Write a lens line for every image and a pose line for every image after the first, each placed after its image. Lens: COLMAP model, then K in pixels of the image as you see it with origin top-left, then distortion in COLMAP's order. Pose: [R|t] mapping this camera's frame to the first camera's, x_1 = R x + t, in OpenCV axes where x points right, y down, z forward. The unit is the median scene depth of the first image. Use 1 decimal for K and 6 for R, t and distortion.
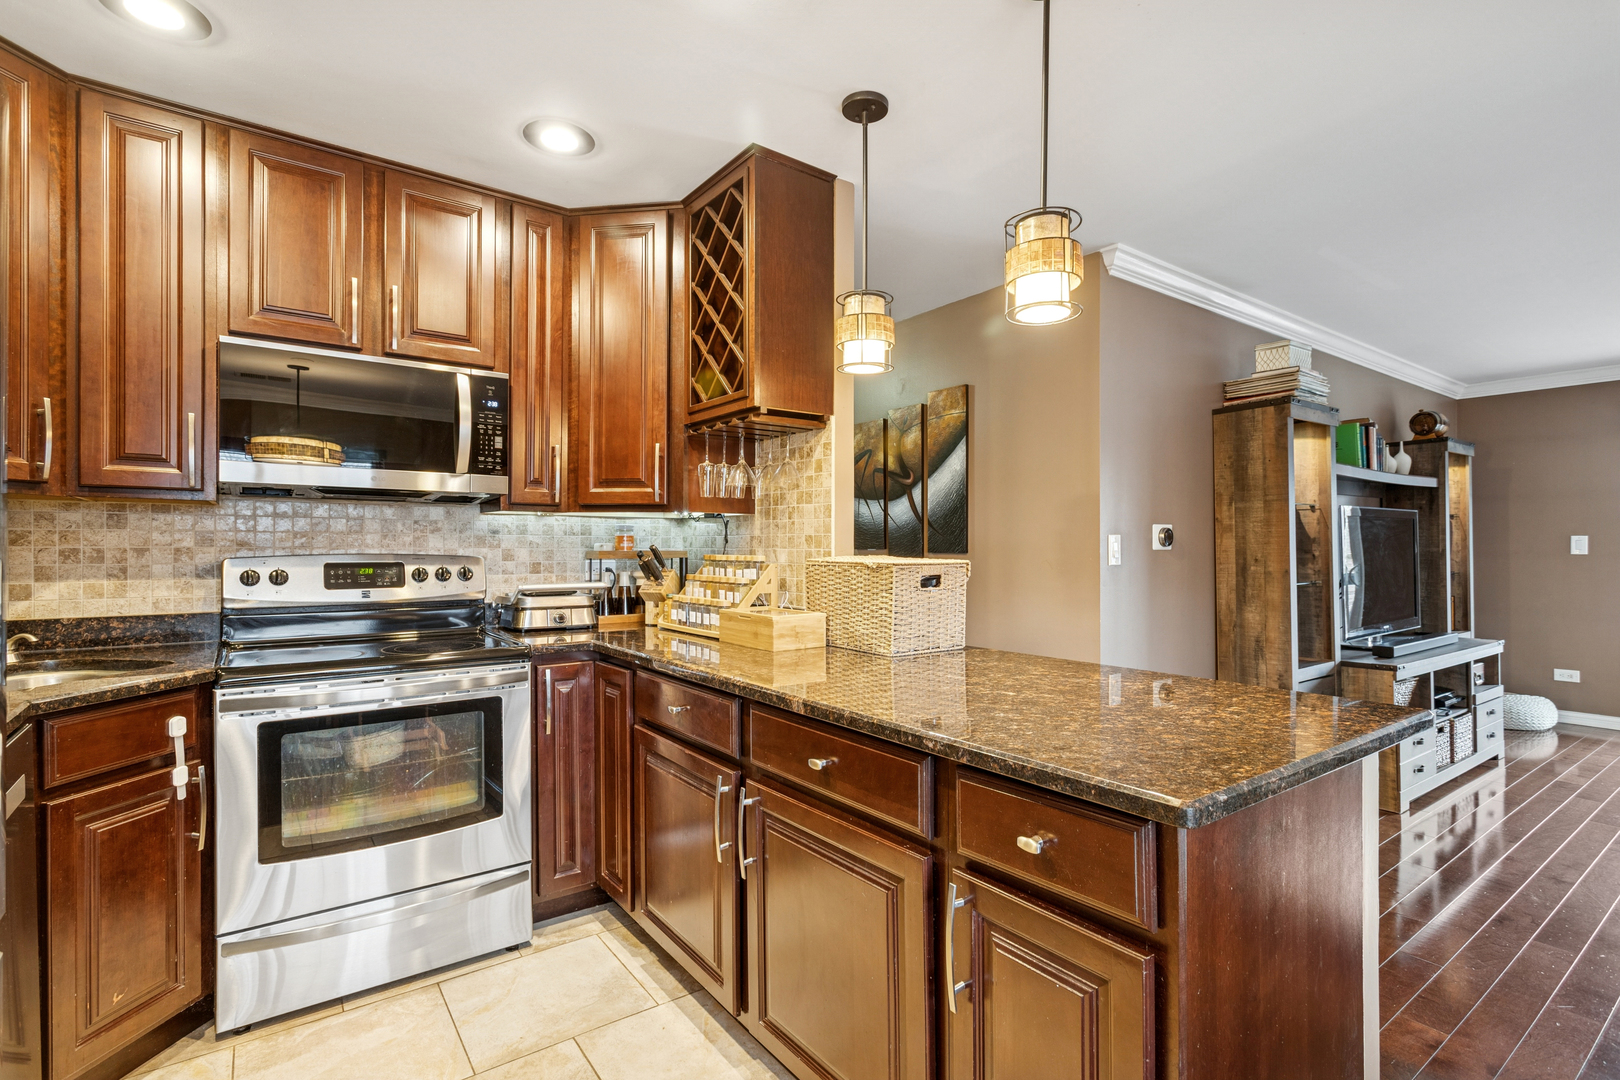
lens RADIAL K [[762.2, 0, 807.3], [0, 762.2, 541.3], [0, 0, 1]] dist [0.000921, 0.002436]
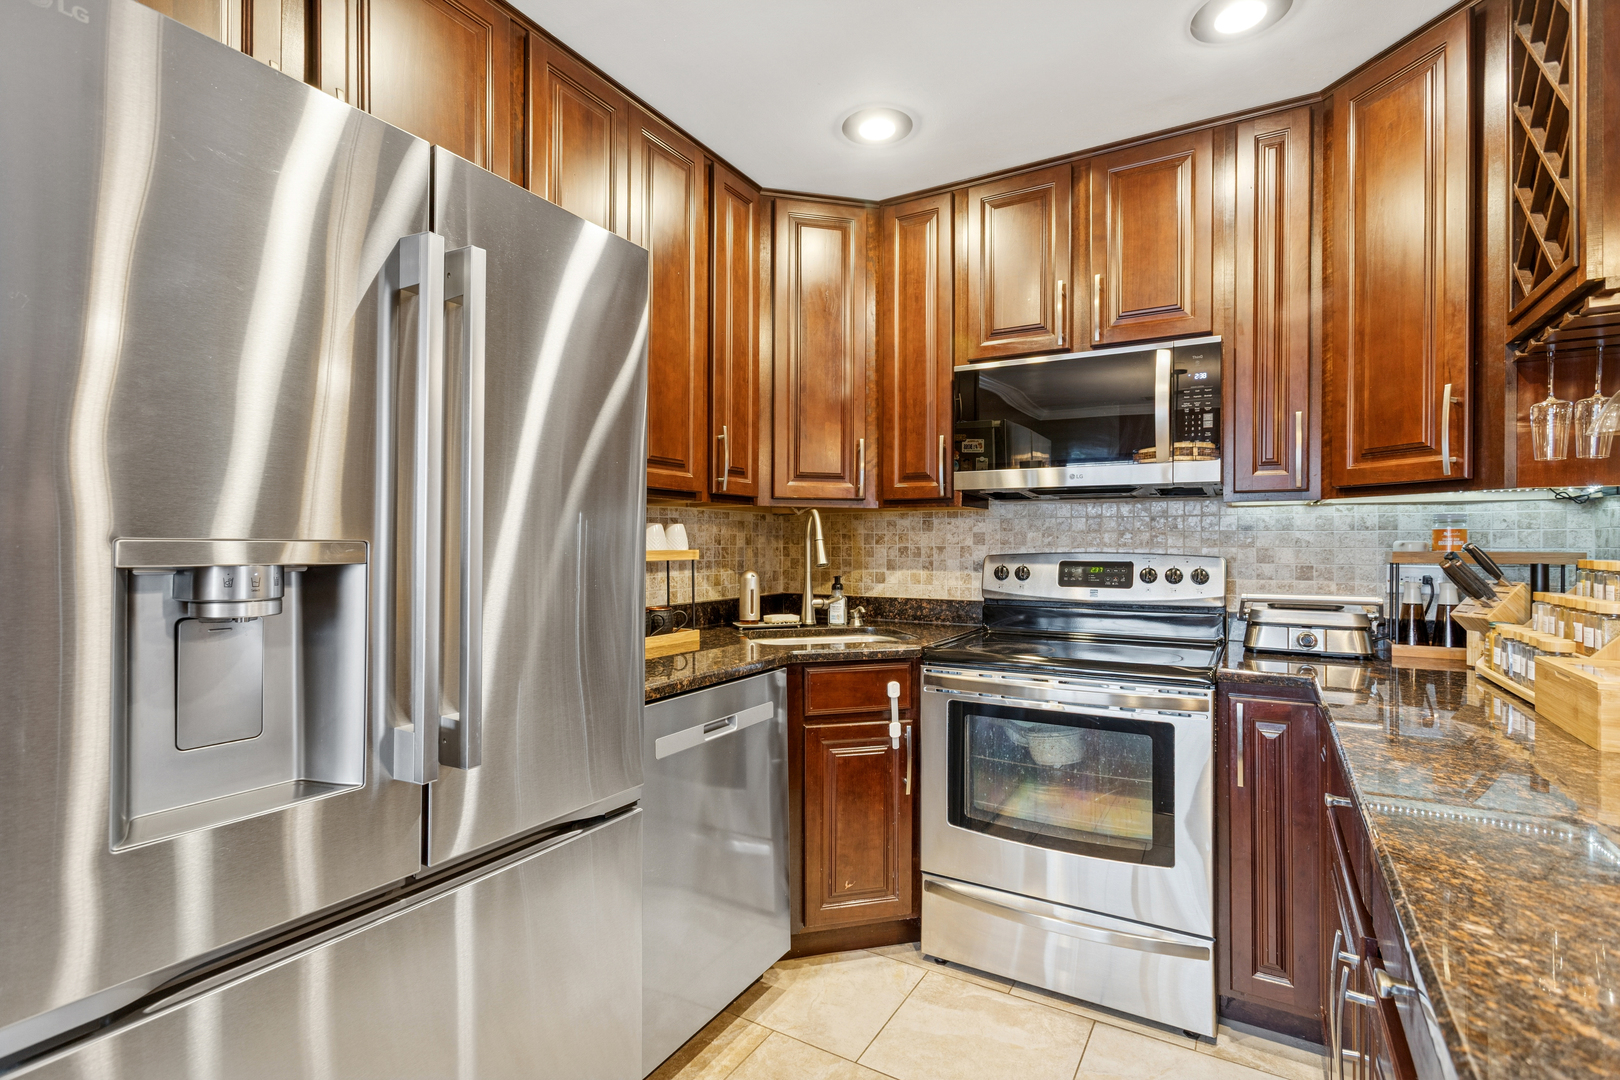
lens RADIAL K [[762.2, 0, 811.1], [0, 762.2, 542.3], [0, 0, 1]] dist [0.000921, 0.002436]
pose [[0.403190, -0.003882, -0.915108, 0.196555], [0.004692, 0.999987, -0.002175, 0.003812], [0.915104, -0.003417, 0.403203, 0.286692]]
